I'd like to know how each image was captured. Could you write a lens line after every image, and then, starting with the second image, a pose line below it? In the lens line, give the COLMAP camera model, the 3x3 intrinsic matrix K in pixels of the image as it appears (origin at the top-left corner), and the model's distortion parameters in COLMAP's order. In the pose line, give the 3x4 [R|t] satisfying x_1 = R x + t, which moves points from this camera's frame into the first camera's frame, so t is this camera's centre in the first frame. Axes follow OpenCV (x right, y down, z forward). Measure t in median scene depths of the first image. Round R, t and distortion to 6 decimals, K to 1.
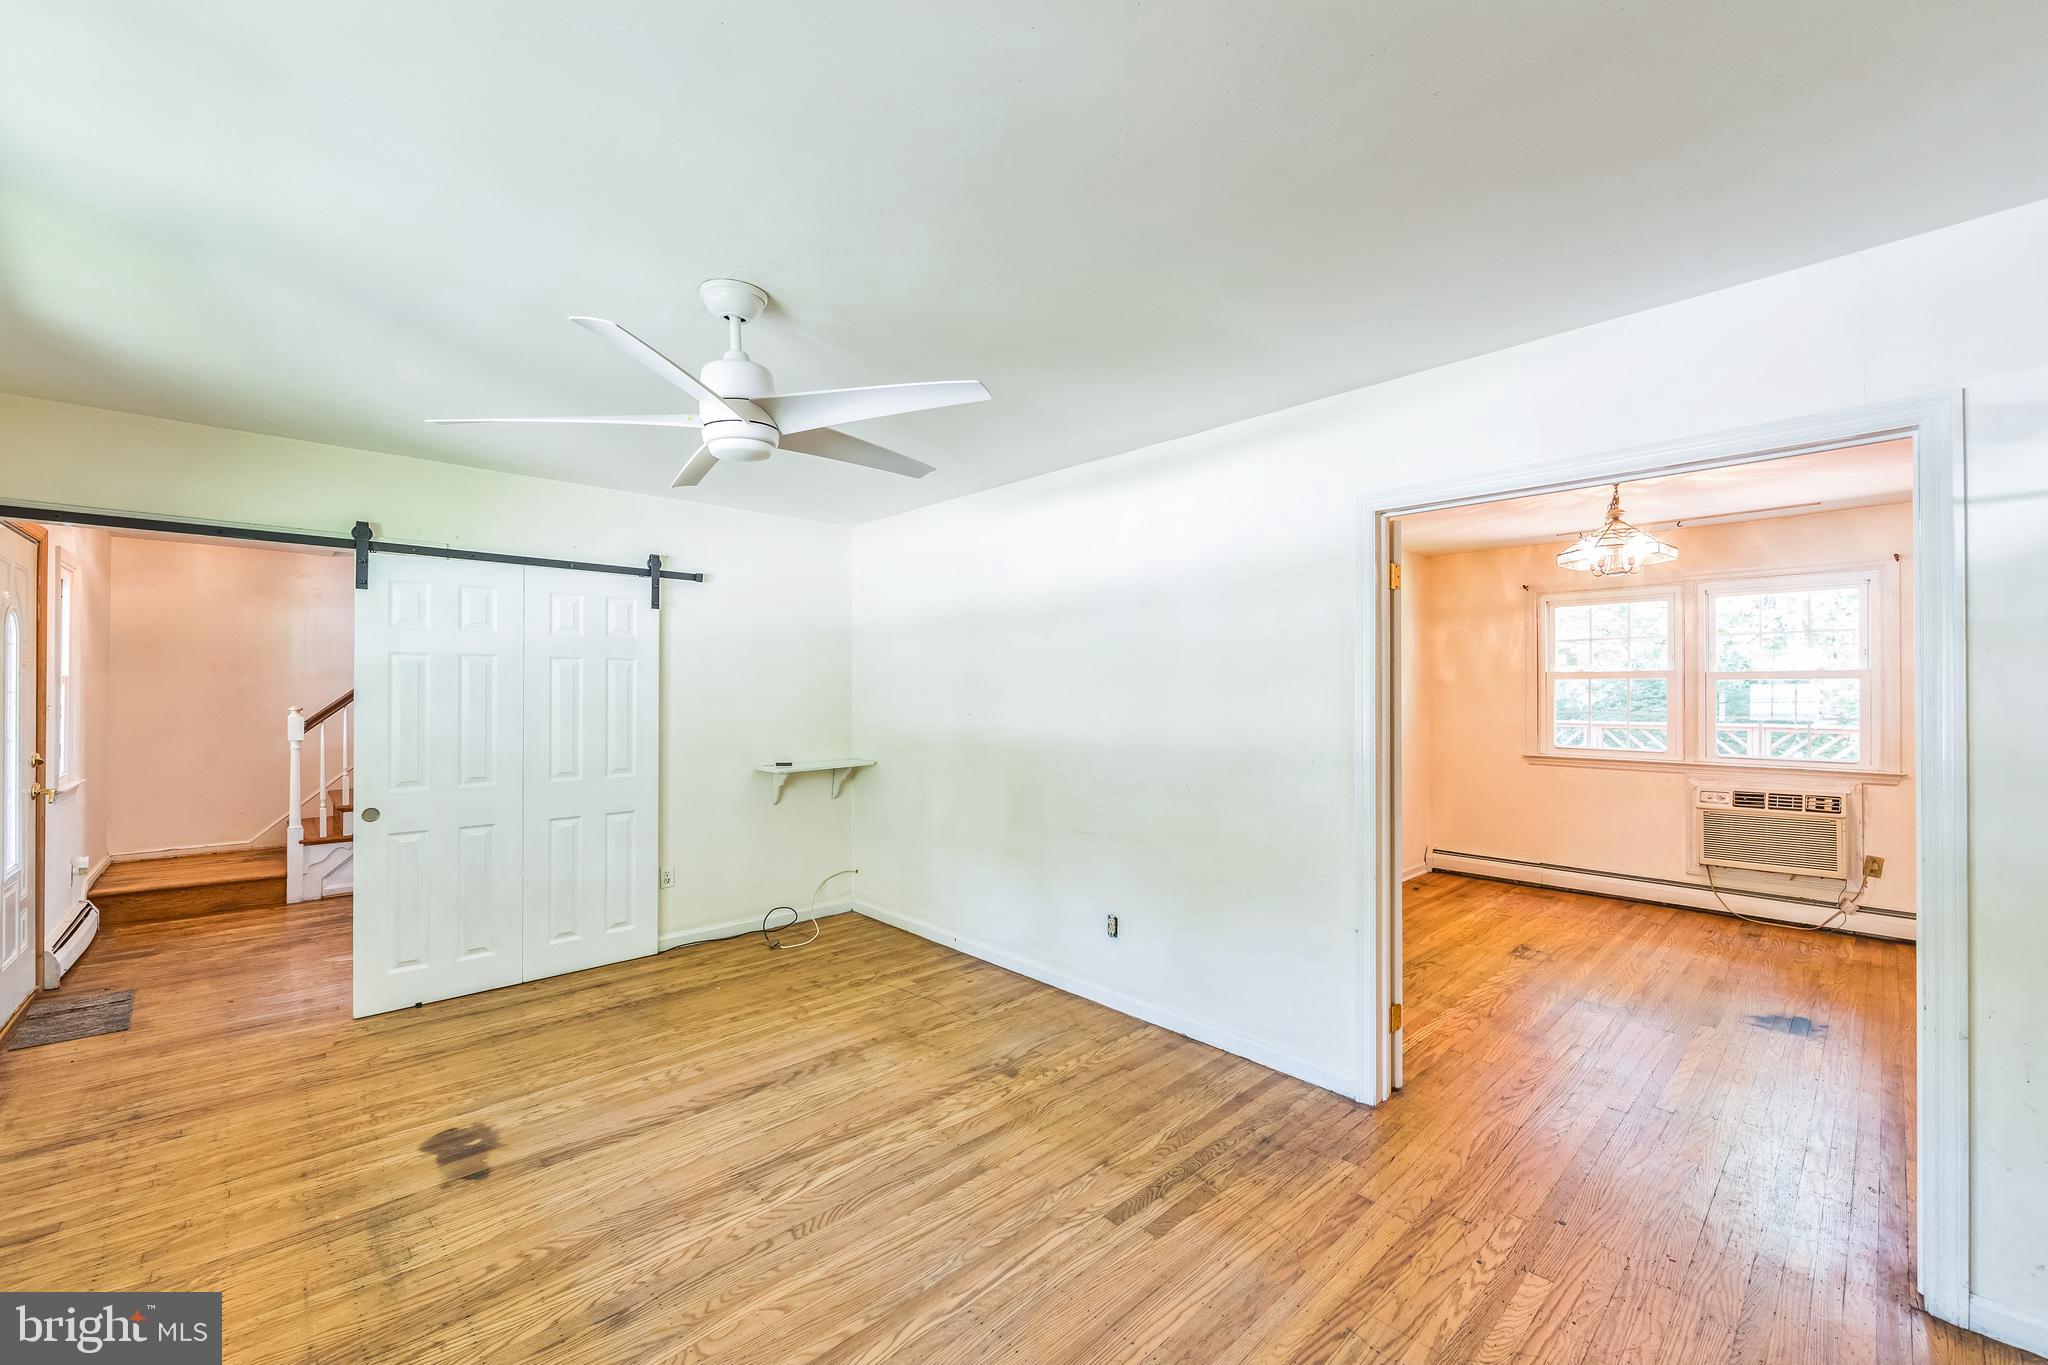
lens RADIAL K [[820.4, 0, 997.1], [0, 820.4, 686.4], [0, 0, 1]] dist [-0.001748, -0.000222]
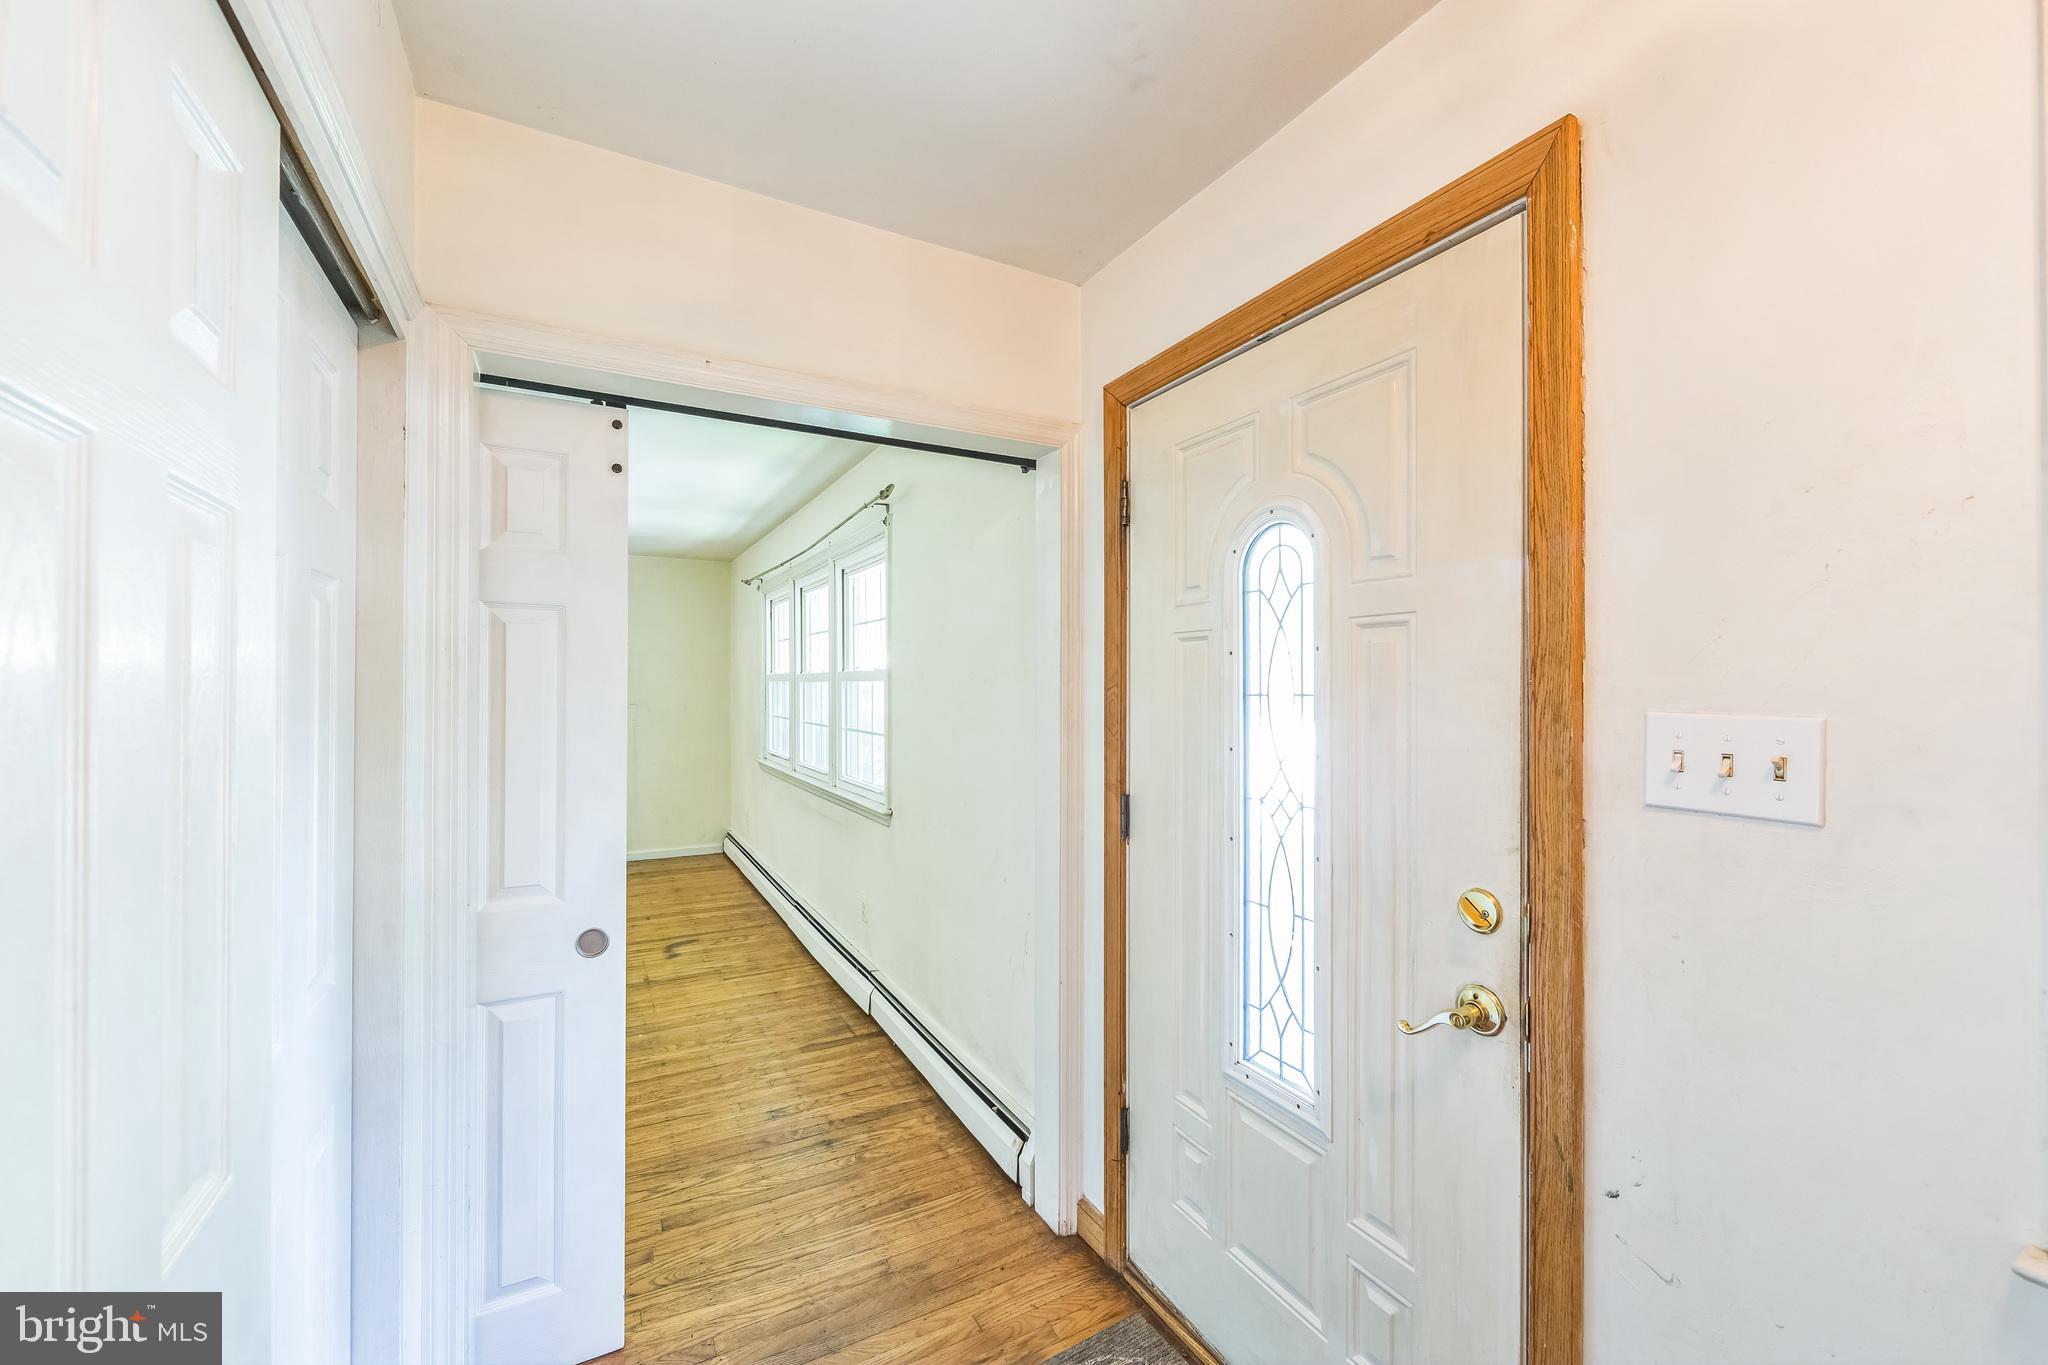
lens RADIAL K [[807.9, 0, 1034.1], [0, 807.9, 685.3], [0, 0, 1]] dist [-0.001987, -0.000376]
pose [[-0.977222, 0.003206, 0.212195, -1.164463], [0.001200, 0.999953, -0.009581, 0.002431], [-0.212216, -0.009108, -0.977180, 1.464658]]
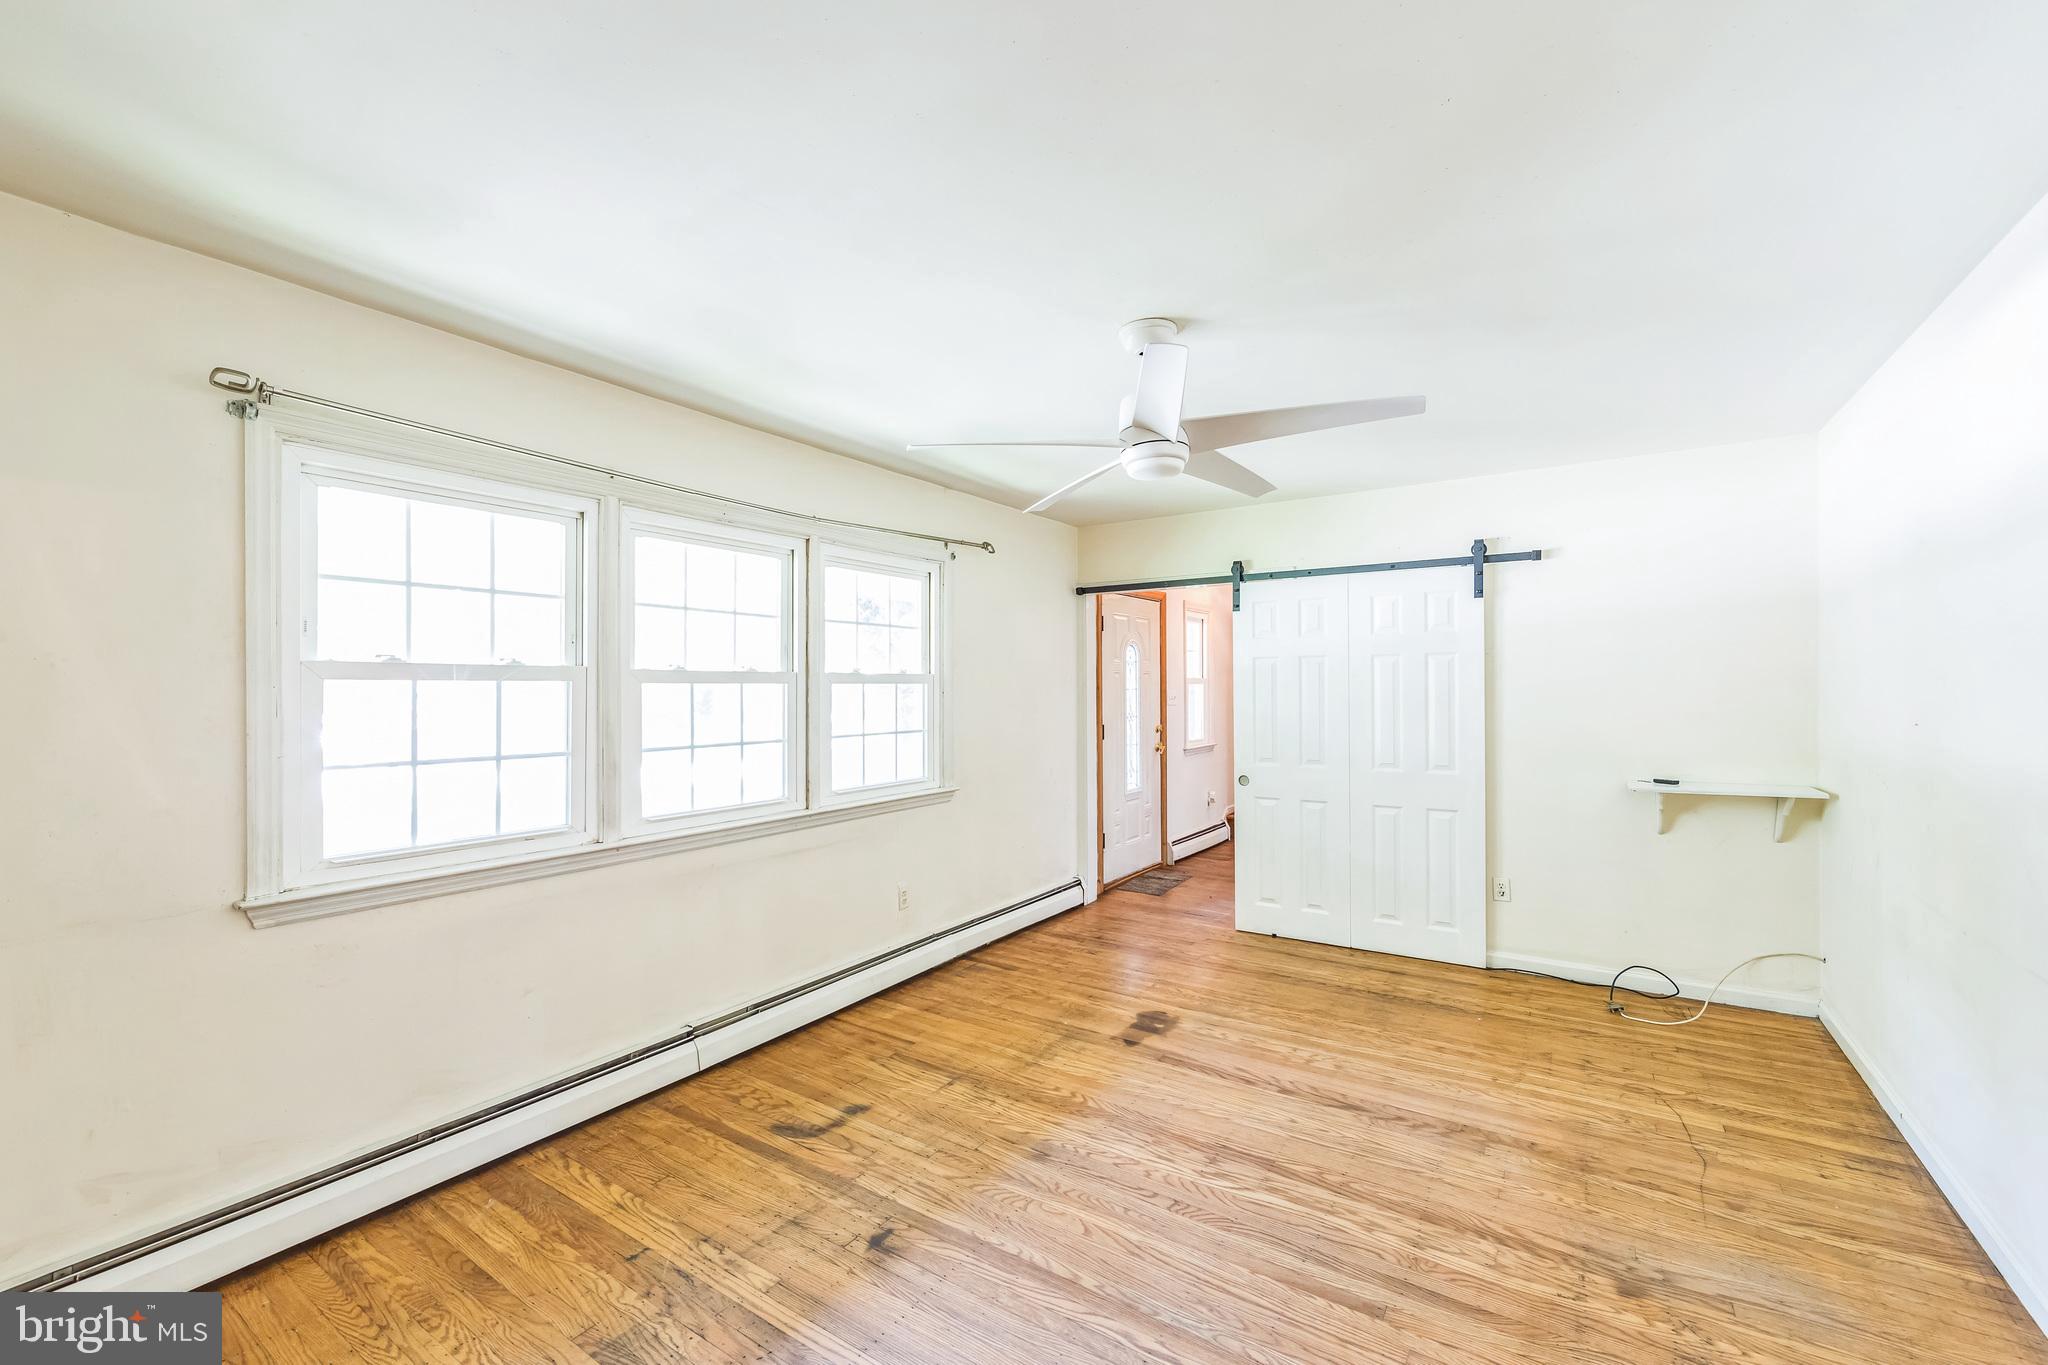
lens RADIAL K [[807.9, 0, 1034.1], [0, 807.9, 685.3], [0, 0, 1]] dist [-0.001987, -0.000376]
pose [[0.257748, -0.006163, -0.966192, 0.427133], [0.011237, 0.999931, -0.003380, 0.003113], [0.966147, -0.009986, 0.257800, 0.343712]]
